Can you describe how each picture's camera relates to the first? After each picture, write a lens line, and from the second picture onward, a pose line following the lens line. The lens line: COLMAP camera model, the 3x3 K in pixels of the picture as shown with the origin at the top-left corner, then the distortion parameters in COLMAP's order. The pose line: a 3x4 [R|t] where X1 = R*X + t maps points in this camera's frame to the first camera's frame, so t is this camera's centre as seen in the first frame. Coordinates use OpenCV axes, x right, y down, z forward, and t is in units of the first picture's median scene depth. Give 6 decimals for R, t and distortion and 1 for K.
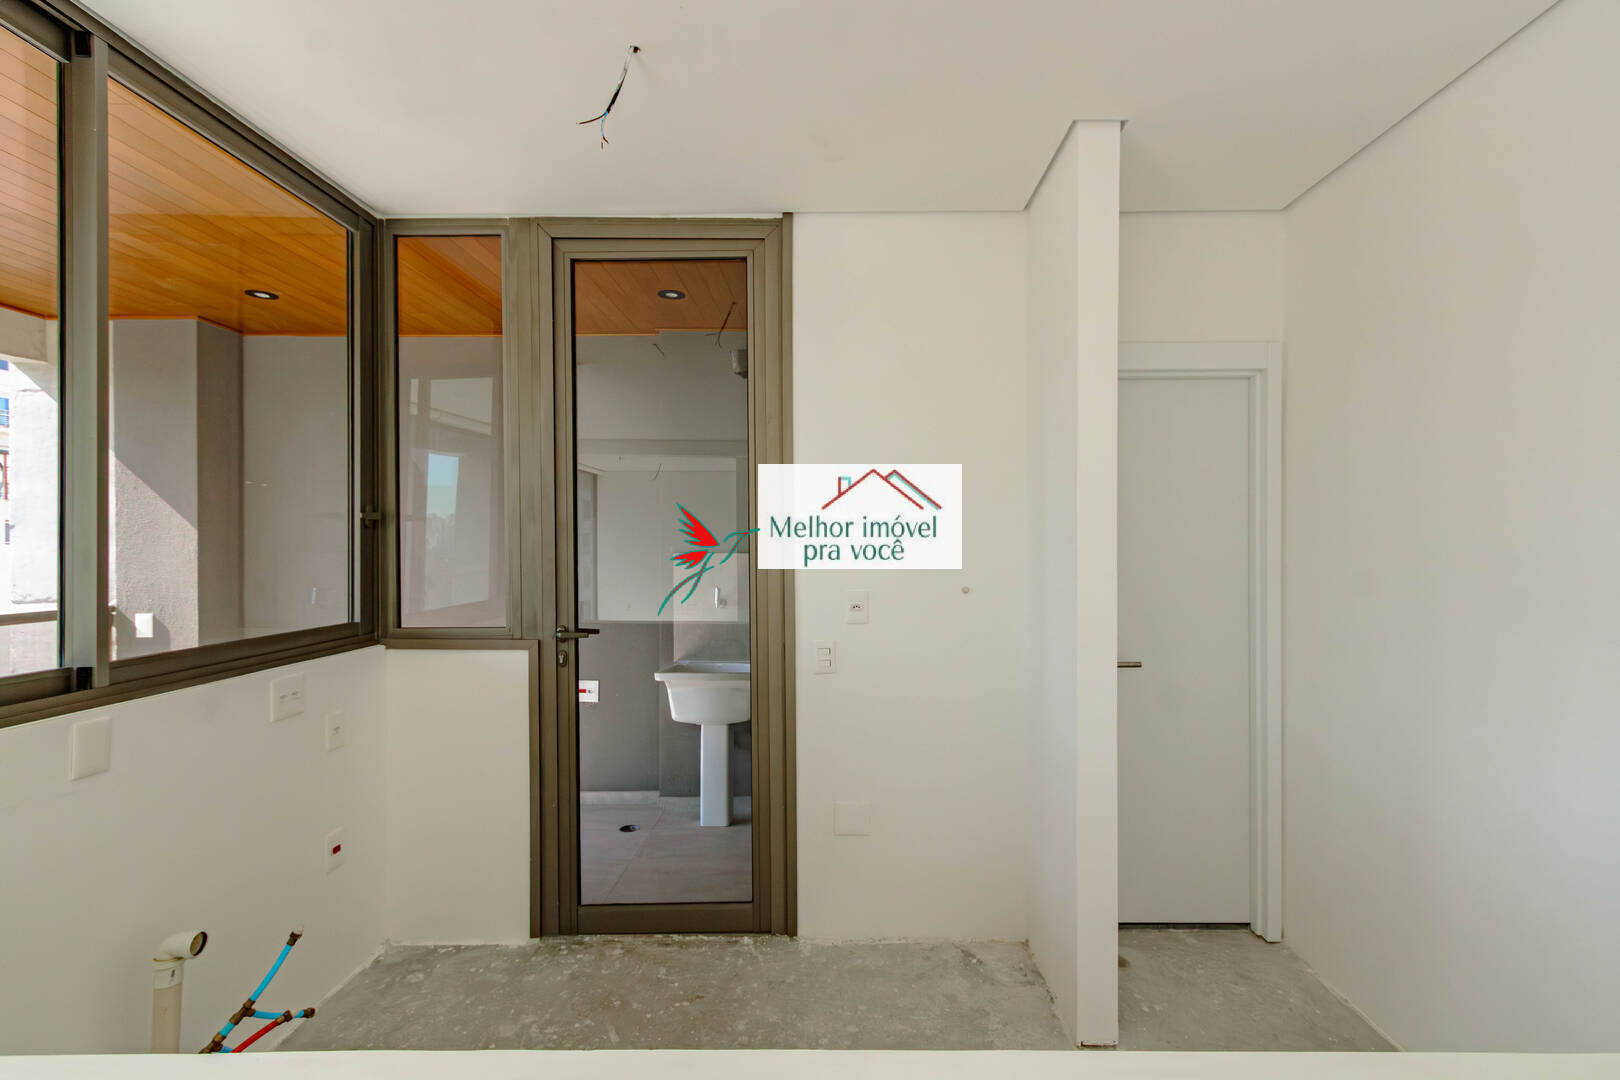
lens RADIAL K [[741.8, 0, 854.0], [0, 741.8, 552.2], [0, 0, 1]] dist [0.009854, -0.002255]
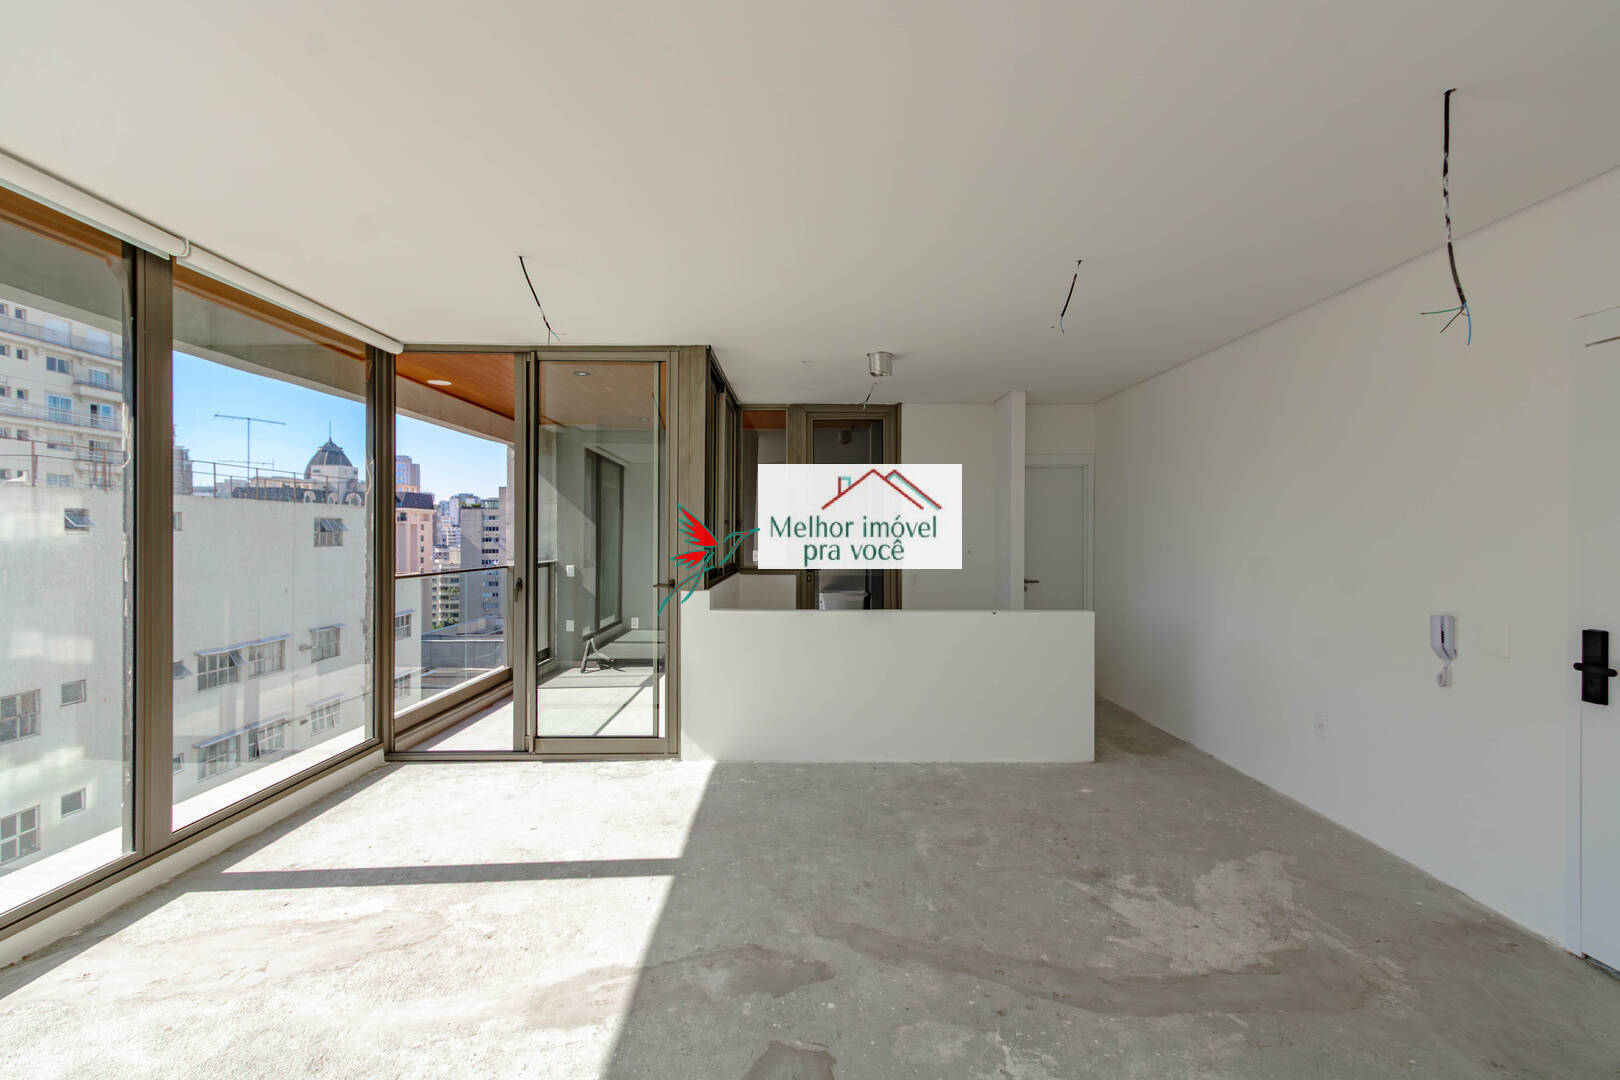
lens RADIAL K [[741.8, 0, 813.9], [0, 741.8, 535.7], [0, 0, 1]] dist [0.009854, -0.002255]
pose [[0.999849, 0.002007, 0.017283, -0.428738], [-0.001974, 0.999996, -0.001958, 0.002275], [-0.017287, 0.001924, 0.999849, -1.552084]]
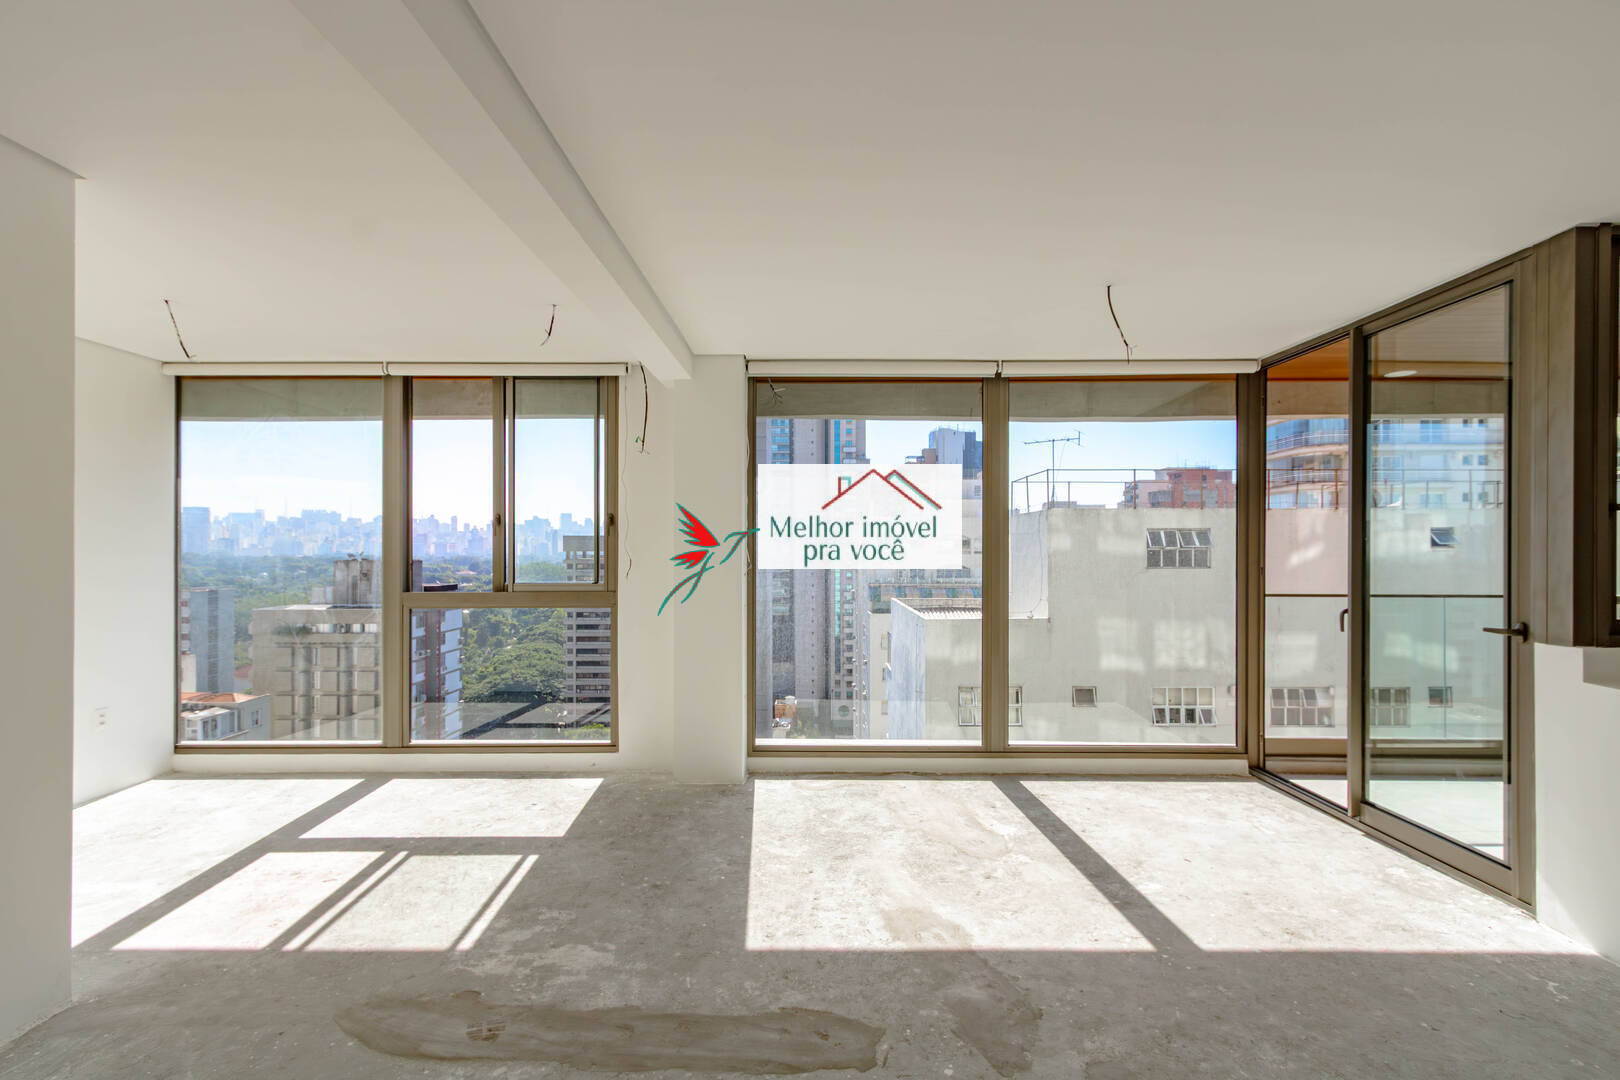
lens RADIAL K [[741.8, 0, 808.8], [0, 741.8, 550.3], [0, 0, 1]] dist [0.009854, -0.002255]
pose [[-0.005995, 0.000761, -0.999982, 0.377925], [-0.003352, 0.999994, 0.000781, -0.002986], [0.999976, 0.003356, -0.005992, -0.844594]]
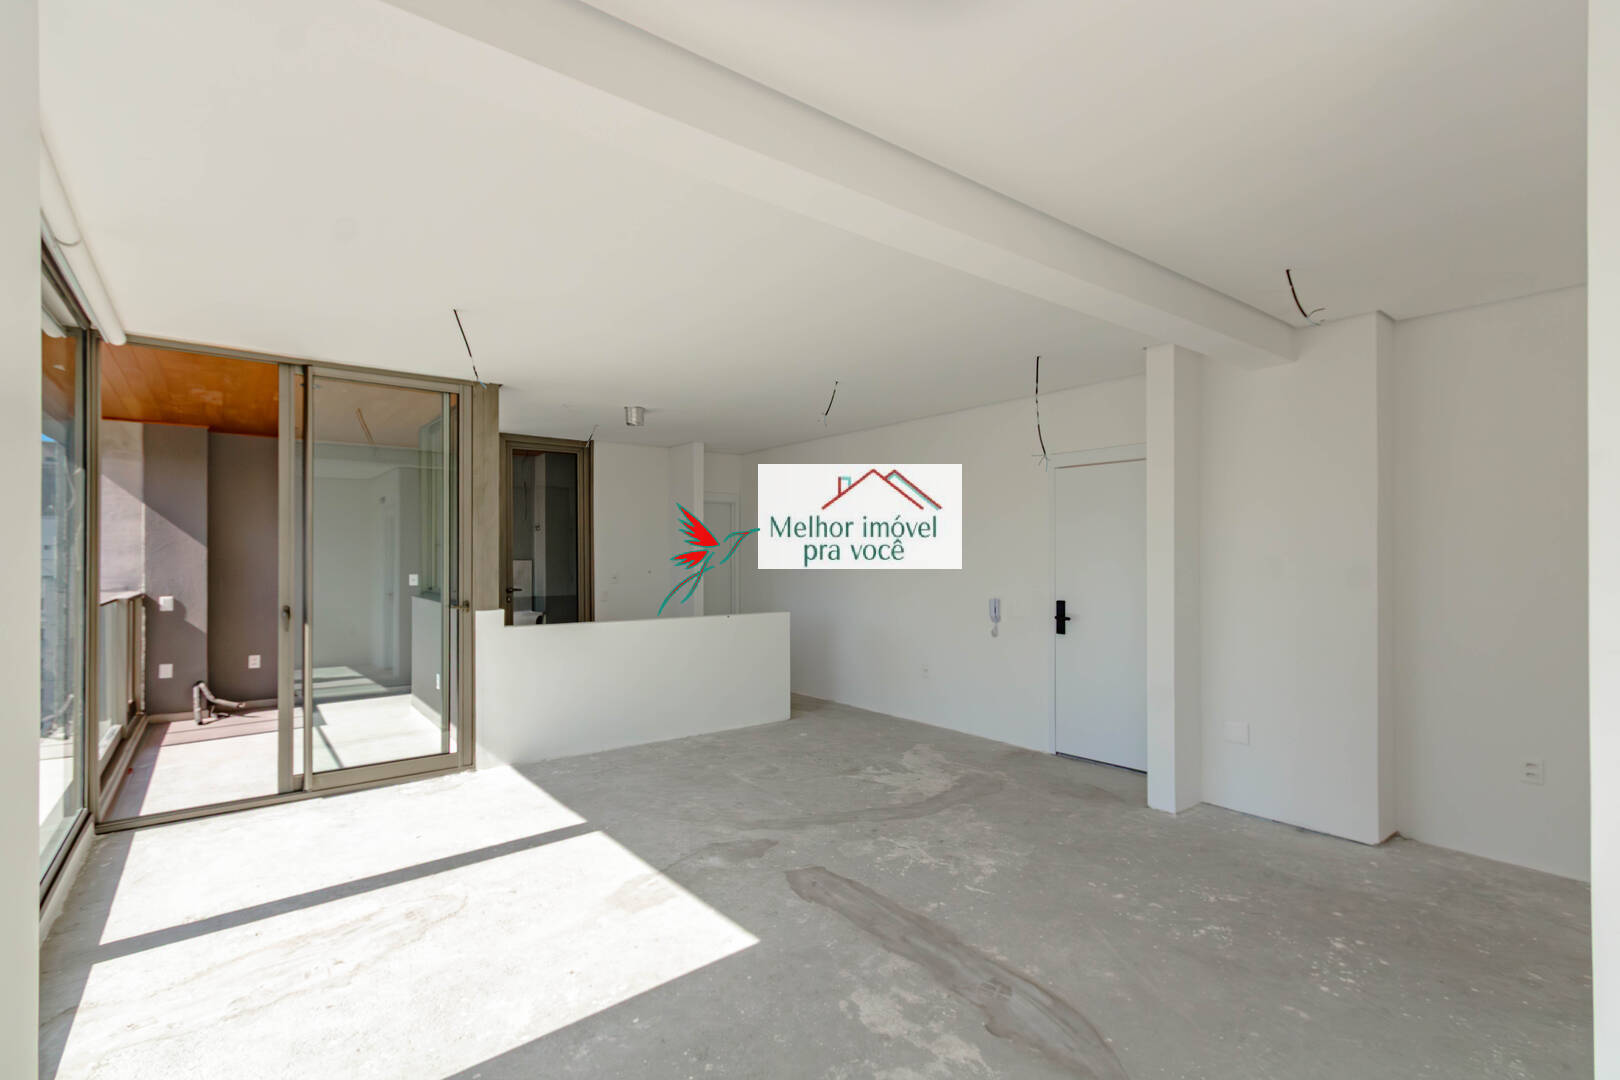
lens RADIAL K [[741.8, 0, 824.7], [0, 741.8, 549.2], [0, 0, 1]] dist [0.009854, -0.002255]
pose [[0.777865, 0.005383, 0.628408, -1.206235], [0.003511, 0.999910, -0.012912, 0.001203], [-0.628421, 0.012250, 0.777777, -1.802159]]
